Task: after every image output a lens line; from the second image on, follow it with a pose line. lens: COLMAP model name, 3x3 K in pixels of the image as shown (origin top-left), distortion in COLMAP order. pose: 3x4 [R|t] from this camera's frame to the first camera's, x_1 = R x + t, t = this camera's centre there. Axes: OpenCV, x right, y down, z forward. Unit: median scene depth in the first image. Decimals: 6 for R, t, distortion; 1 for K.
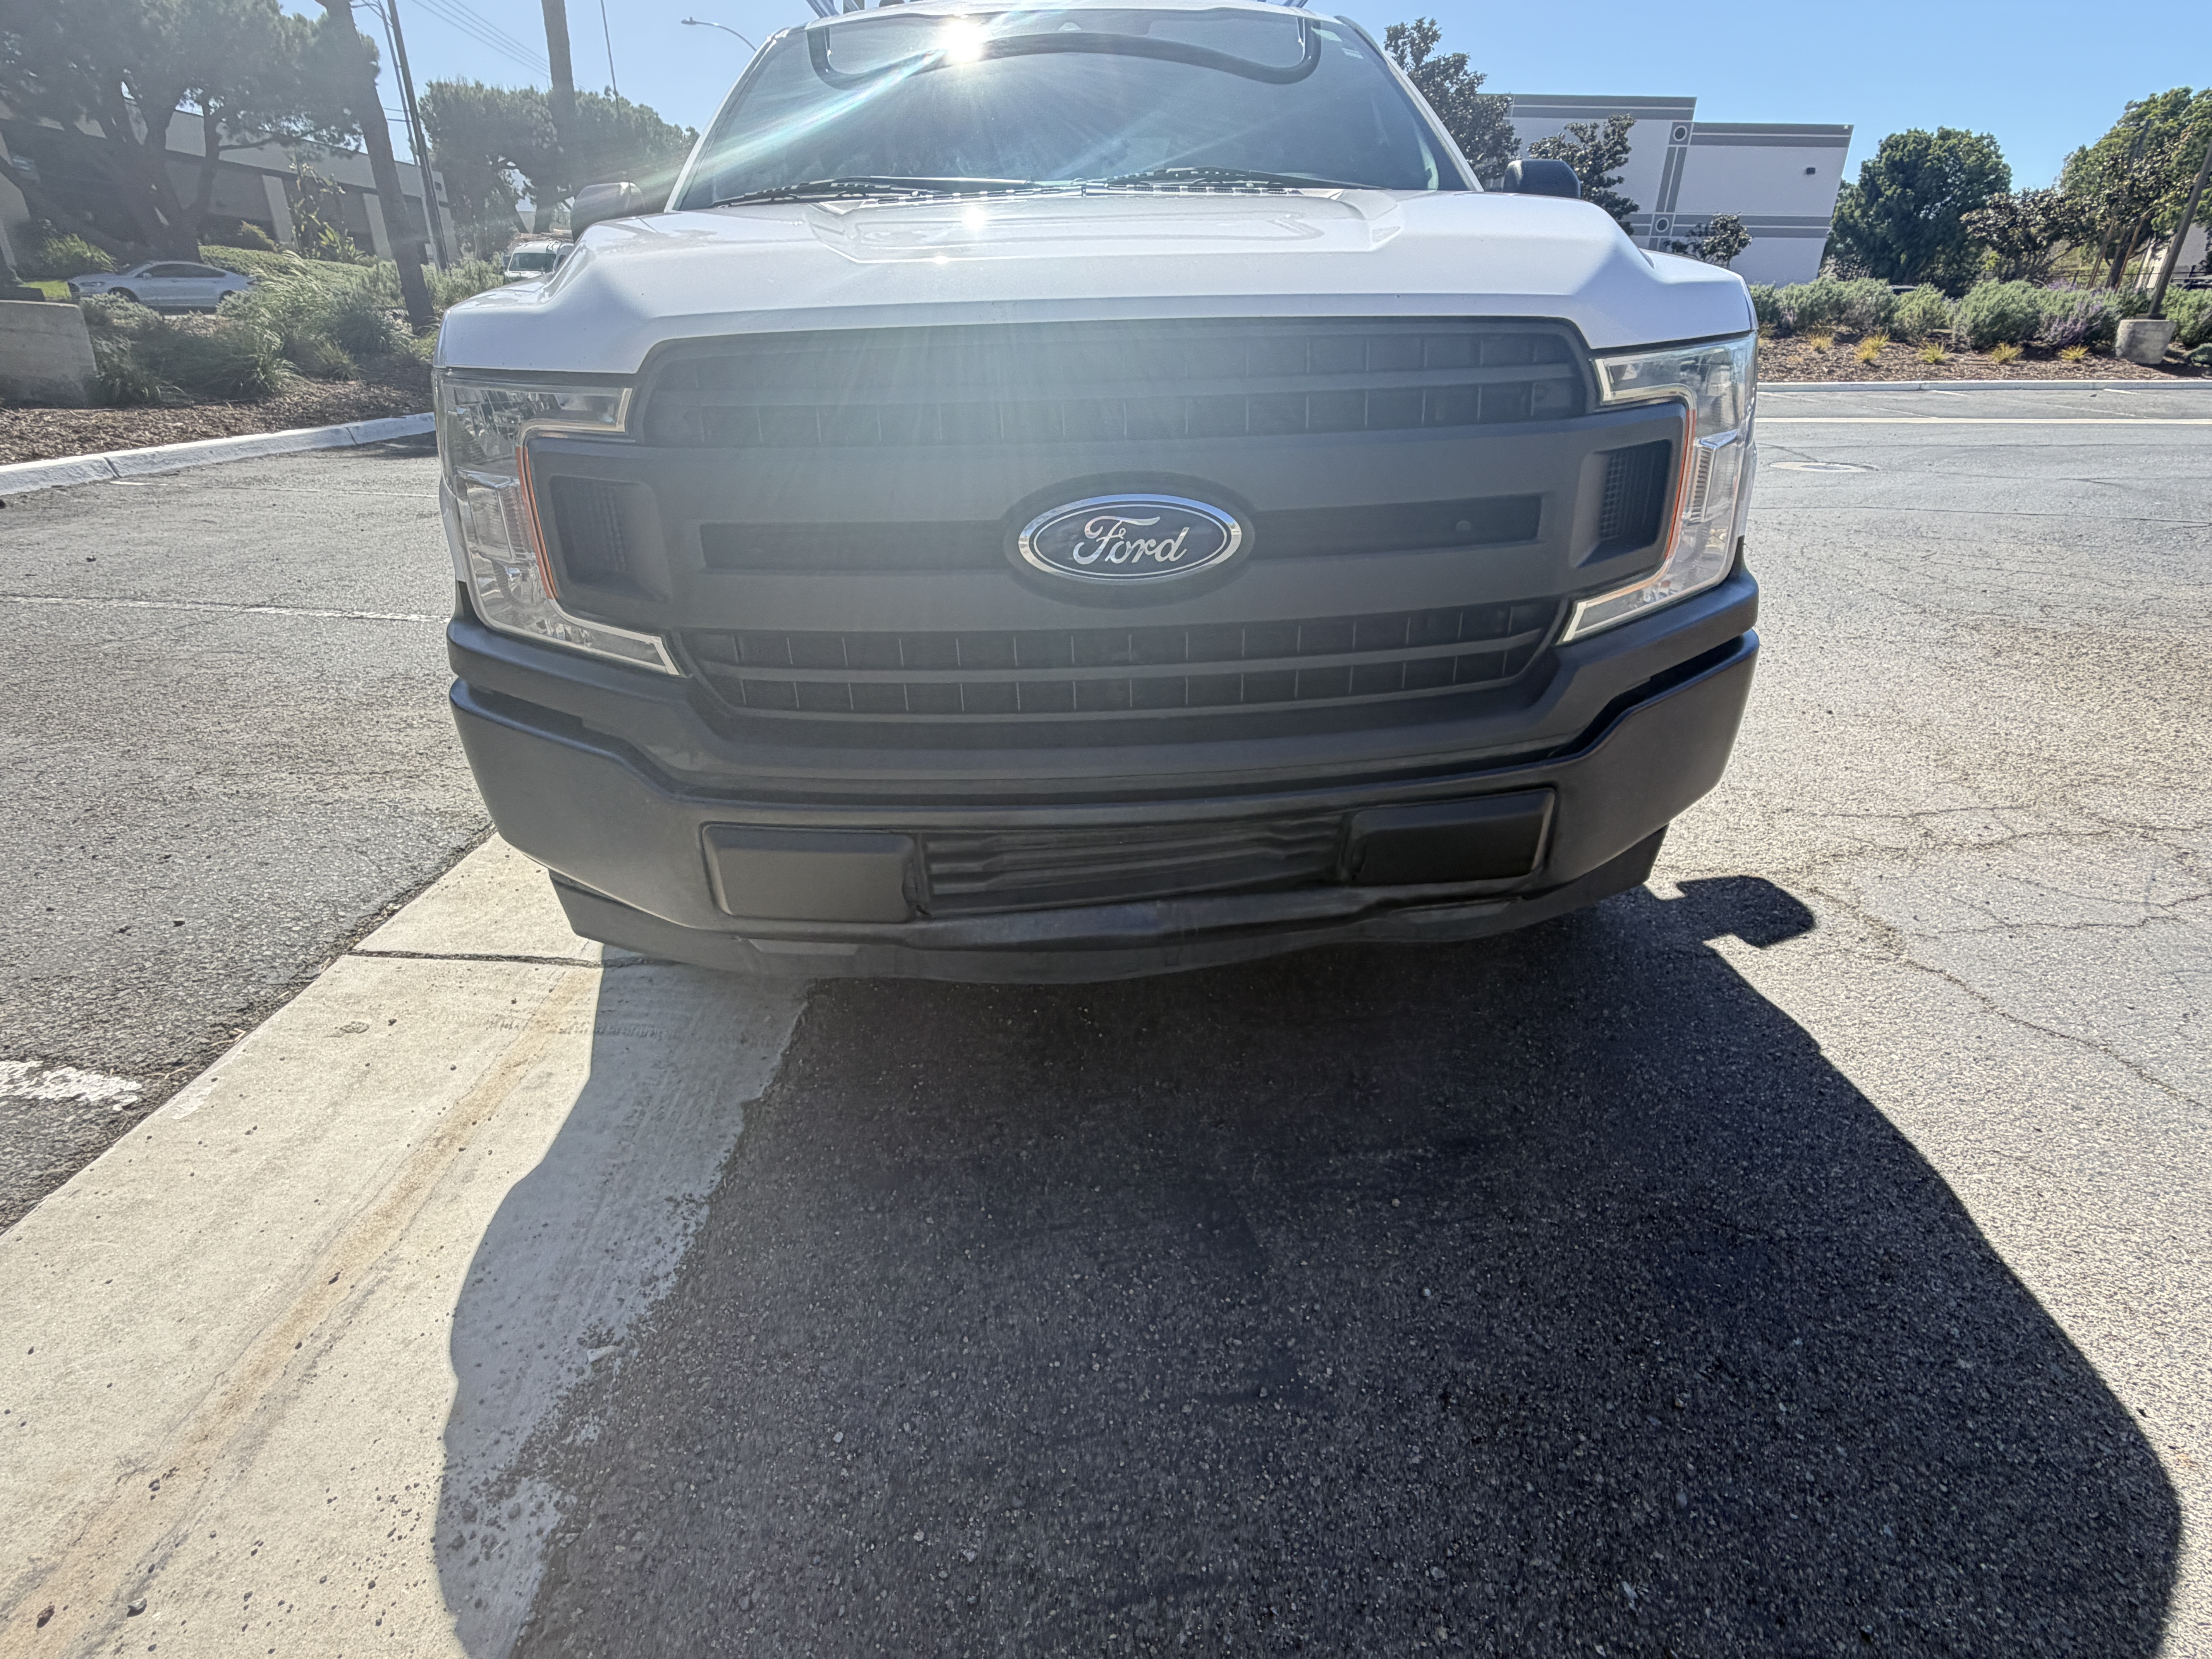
lens RADIAL K [[1102.0, 0, 1098.6], [0, 1102.0, 829.6], [0, 0, 1]] dist [-0.000265, -0.000055]
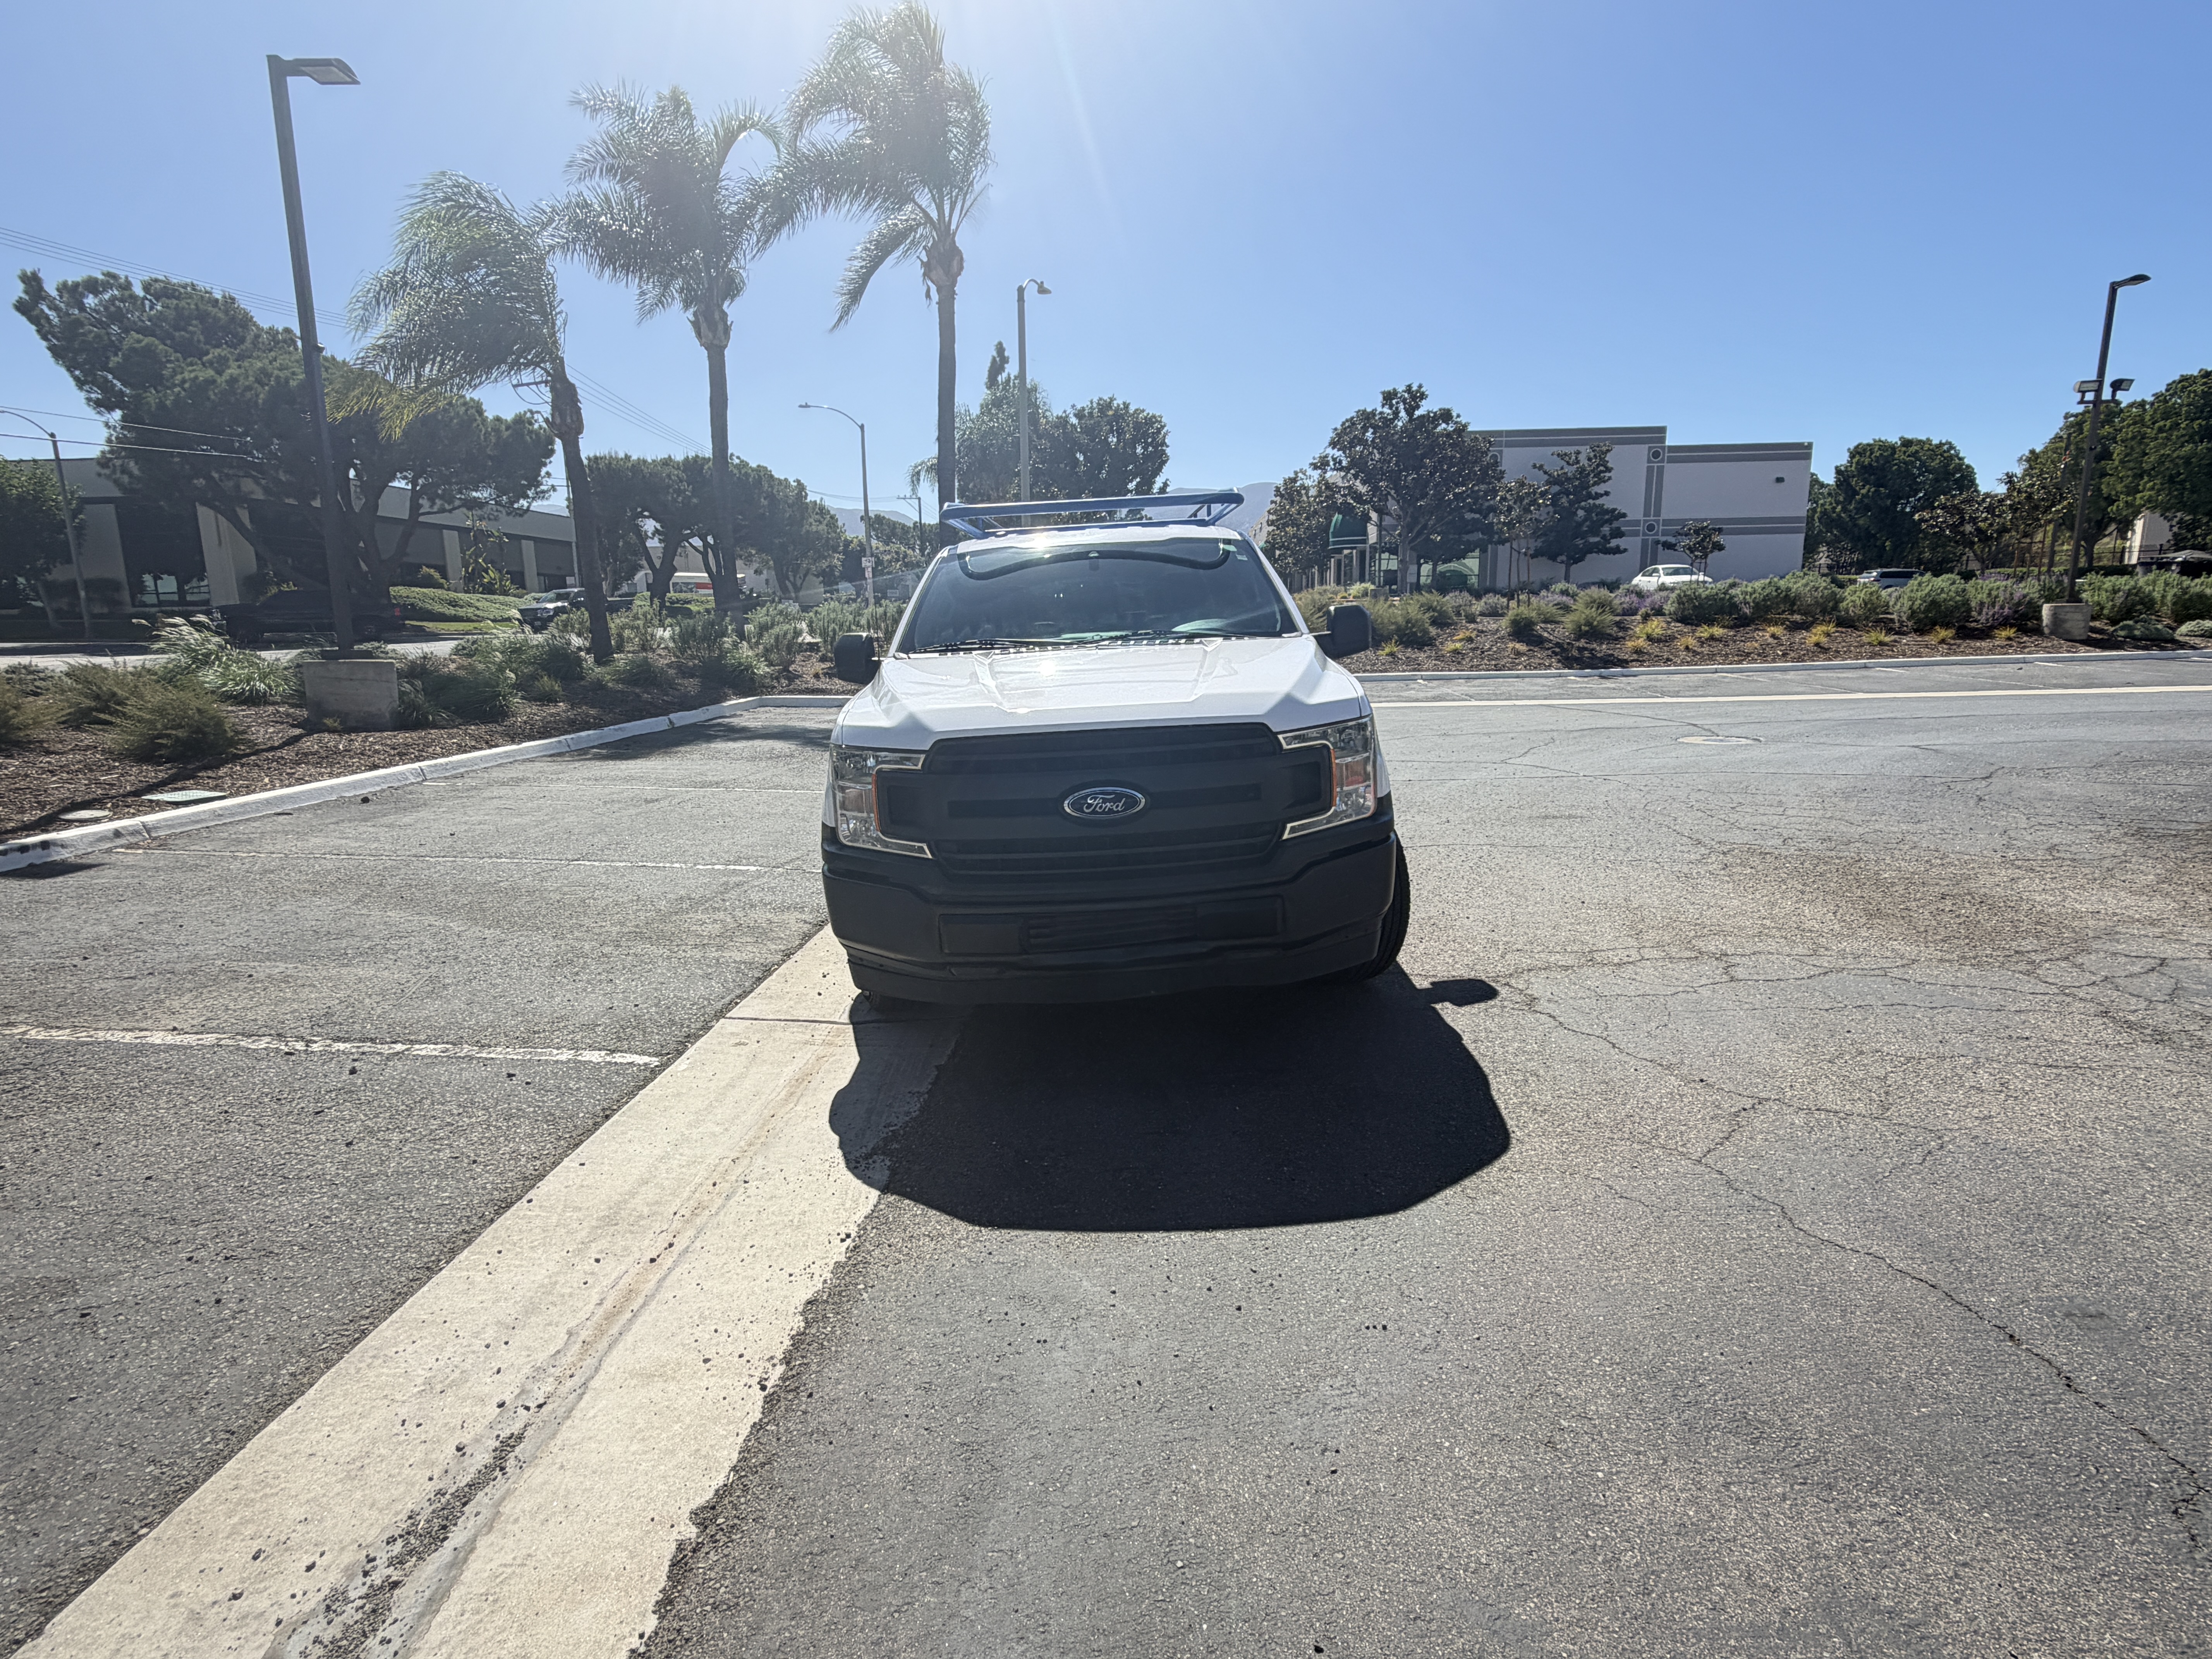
lens RADIAL K [[1102.0, 0, 1100.2], [0, 1102.0, 829.3], [0, 0, 1]] dist [-0.000265, -0.000055]
pose [[0.998590, -0.019943, -0.049188, 0.009049], [0.007604, 0.970918, -0.239290, 0.027406], [0.052530, 0.238579, 0.969701, -0.098586]]
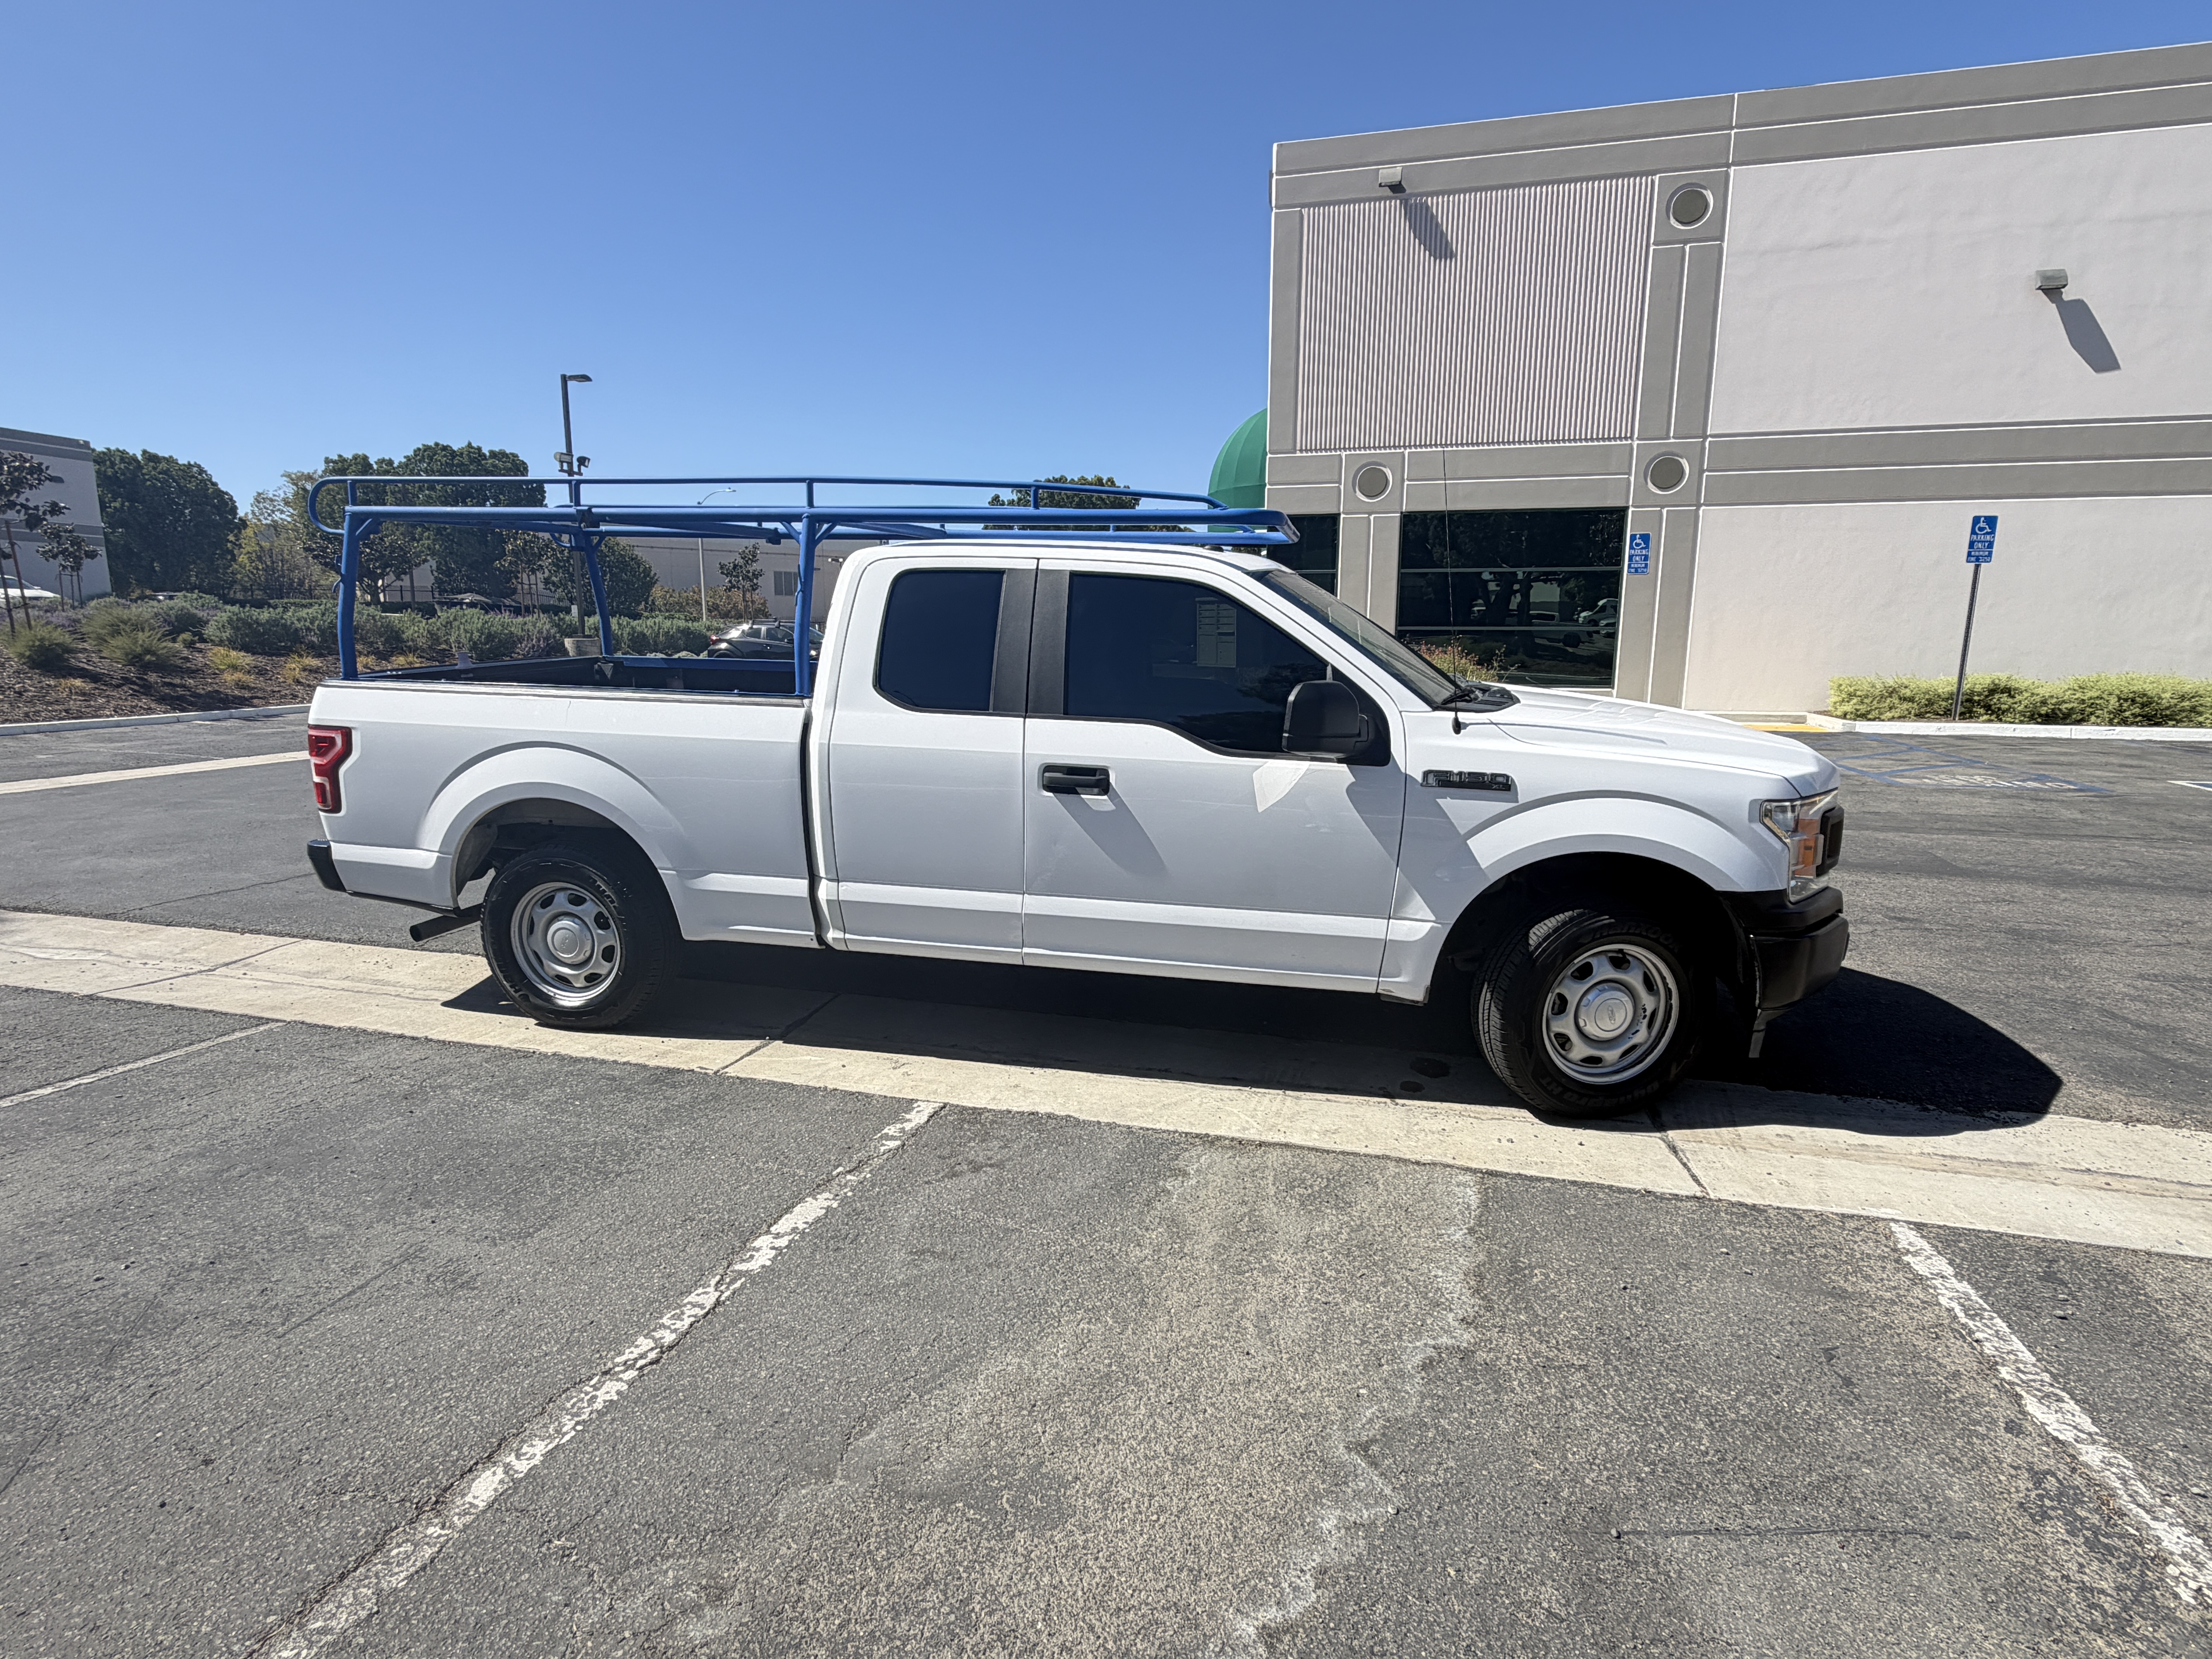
lens RADIAL K [[1102.0, 0, 1113.5], [0, 1102.0, 827.3], [0, 0, 1]] dist [-0.000265, -0.000055]
pose [[0.238364, -0.172169, 0.955793, -0.227865], [0.398747, 0.914731, 0.065329, -0.077327], [-0.885541, 0.365548, 0.286691, 0.115457]]
